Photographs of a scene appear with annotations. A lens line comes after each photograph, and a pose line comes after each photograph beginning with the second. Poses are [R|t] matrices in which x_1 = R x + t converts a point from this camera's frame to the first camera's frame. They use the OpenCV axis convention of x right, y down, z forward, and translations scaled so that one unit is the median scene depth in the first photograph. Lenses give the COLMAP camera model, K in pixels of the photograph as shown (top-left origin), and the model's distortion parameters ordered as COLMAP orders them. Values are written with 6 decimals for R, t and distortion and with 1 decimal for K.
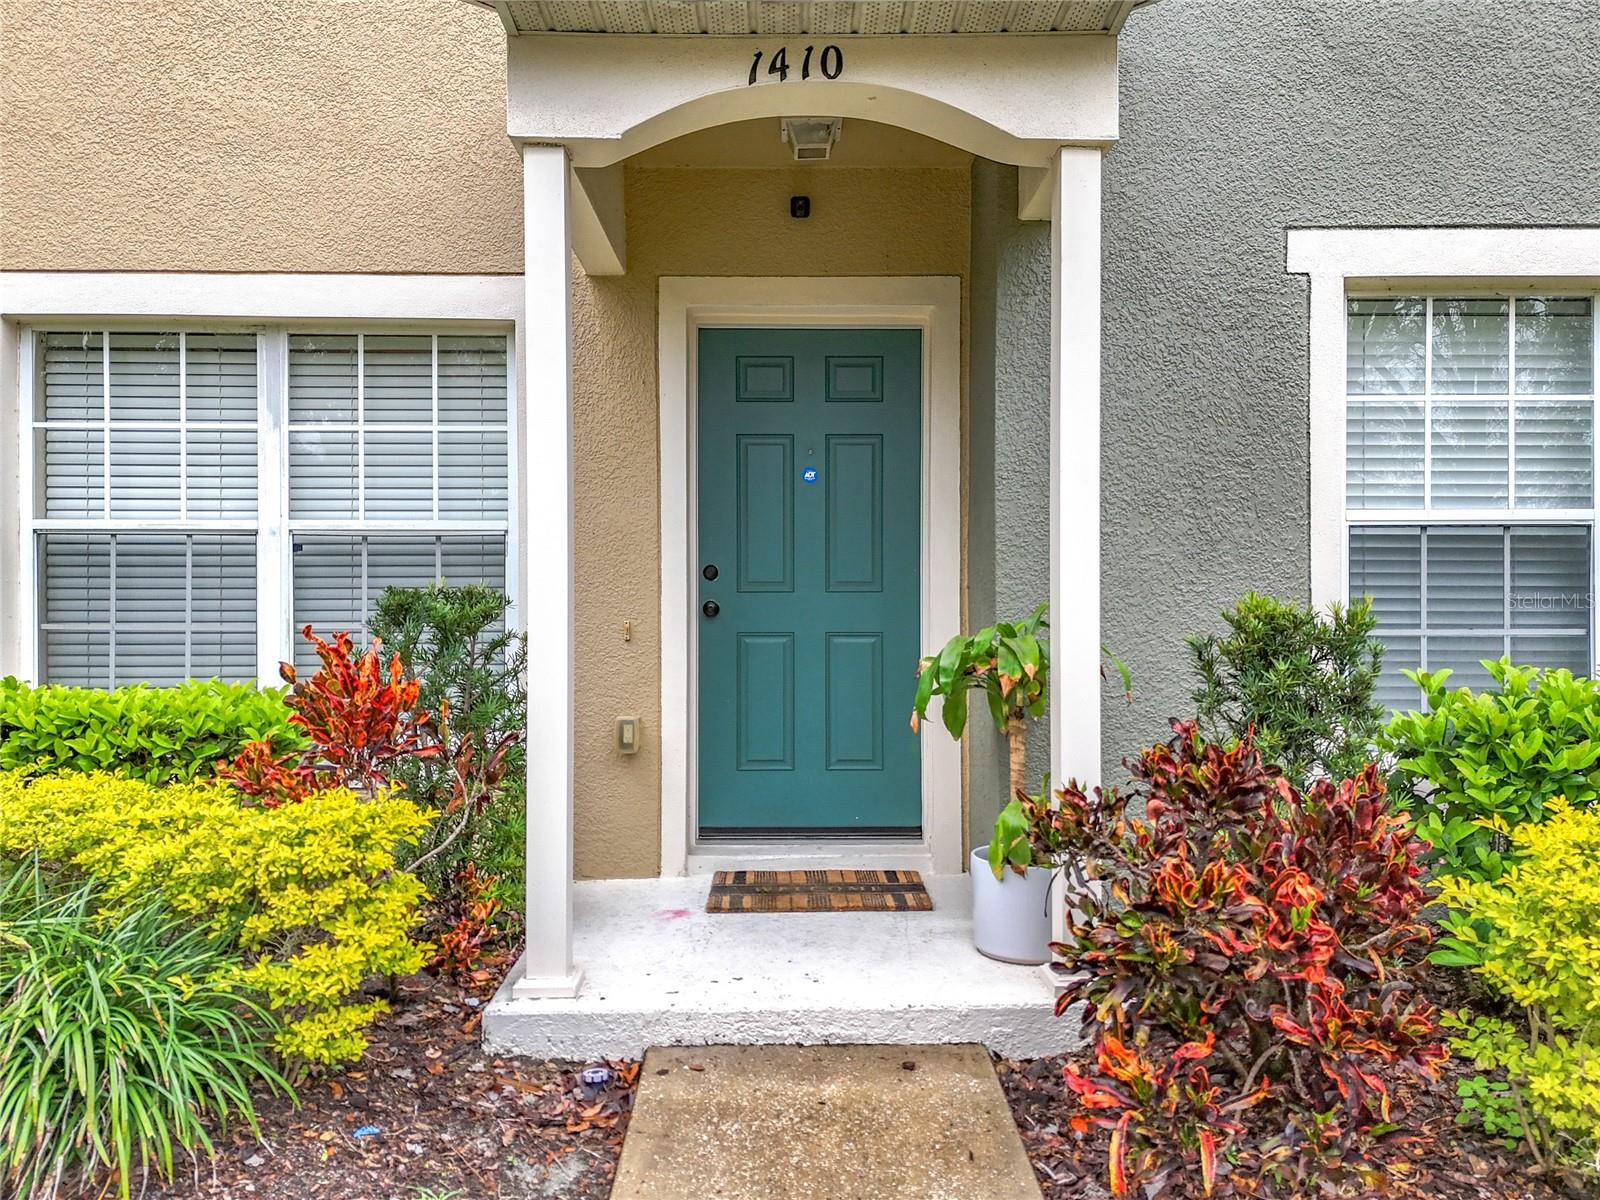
lens RADIAL K [[1189.0, 0, 796.2], [0, 1189.0, 601.7], [0, 0, 1]] dist [0.060464, -0.042704]
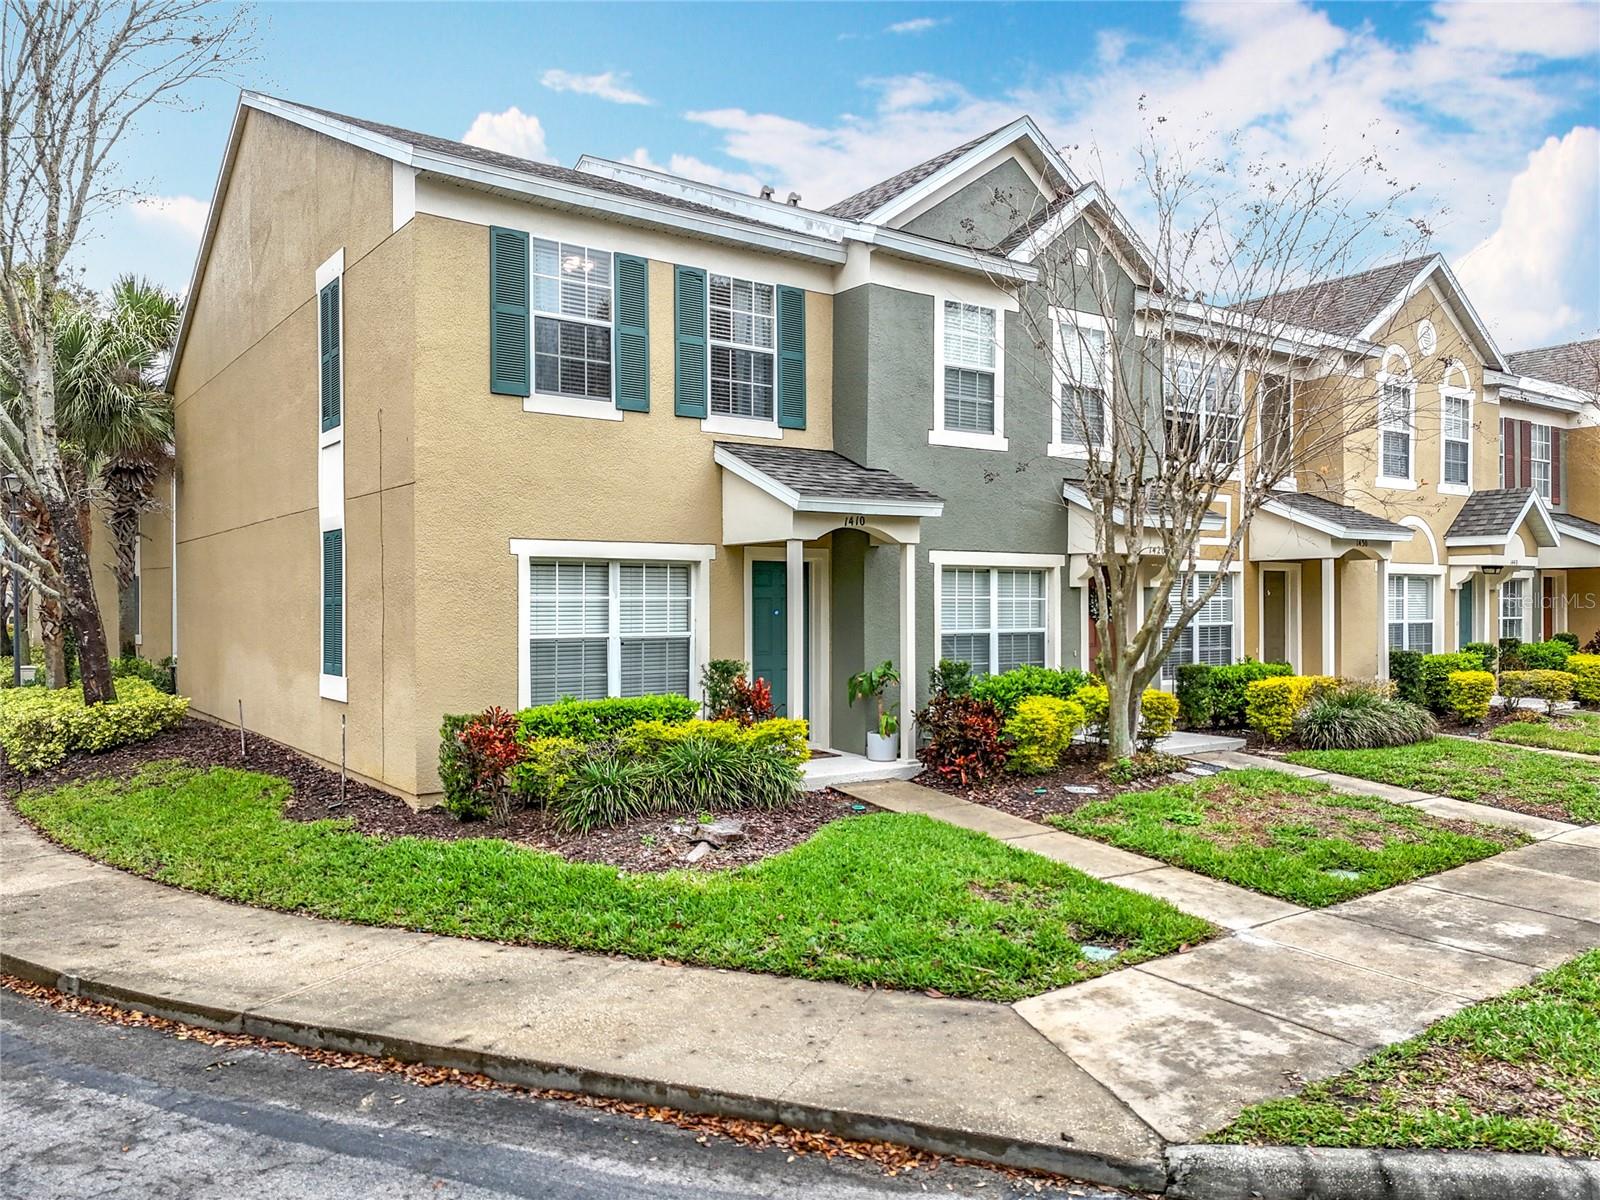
lens RADIAL K [[1189.0, 0, 799.8], [0, 1189.0, 608.0], [0, 0, 1]] dist [0.060464, -0.042704]
pose [[0.817602, -0.002073, 0.575780, -2.107402], [-0.001007, 0.999987, 0.005031, -0.179693], [-0.575783, -0.004693, 0.817589, -1.788890]]
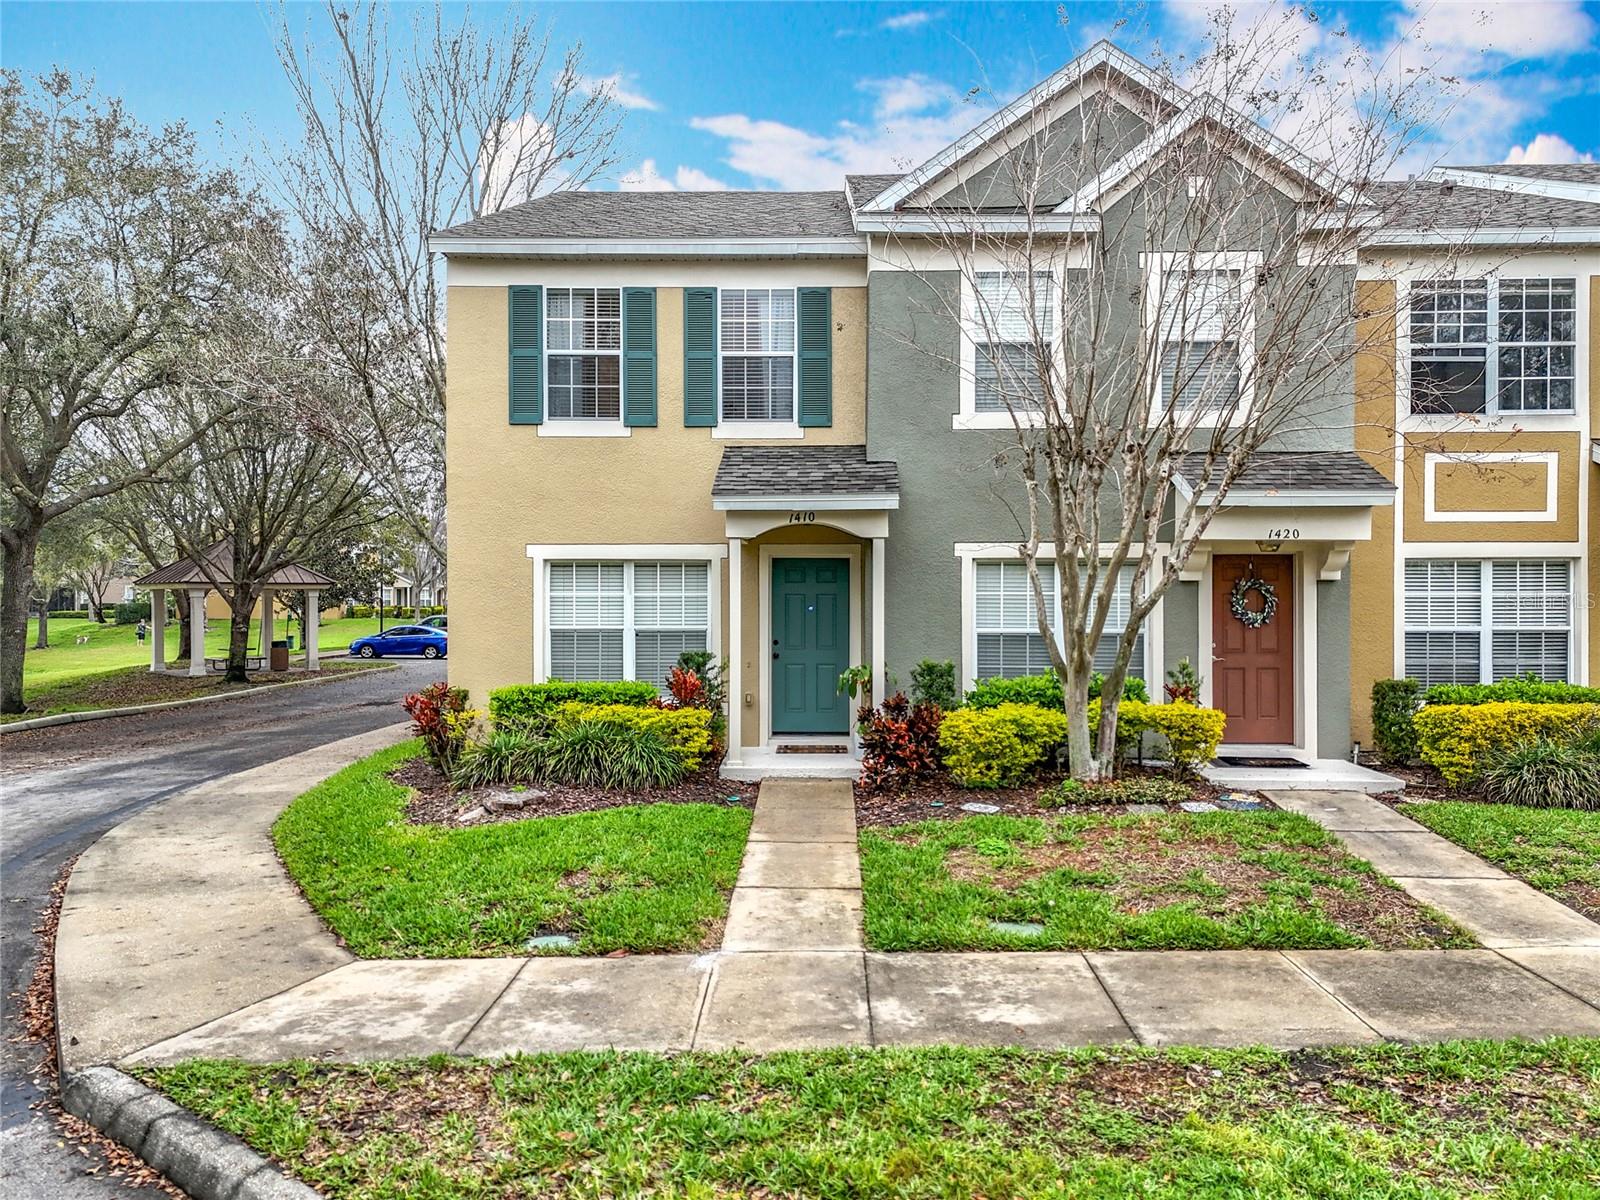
lens RADIAL K [[1189.0, 0, 793.4], [0, 1189.0, 605.5], [0, 0, 1]] dist [0.060464, -0.042704]
pose [[0.999320, 0.002065, -0.036806, 0.100966], [-0.001764, 0.999965, 0.008220, -0.185959], [0.036822, -0.008150, 0.999289, -2.511700]]
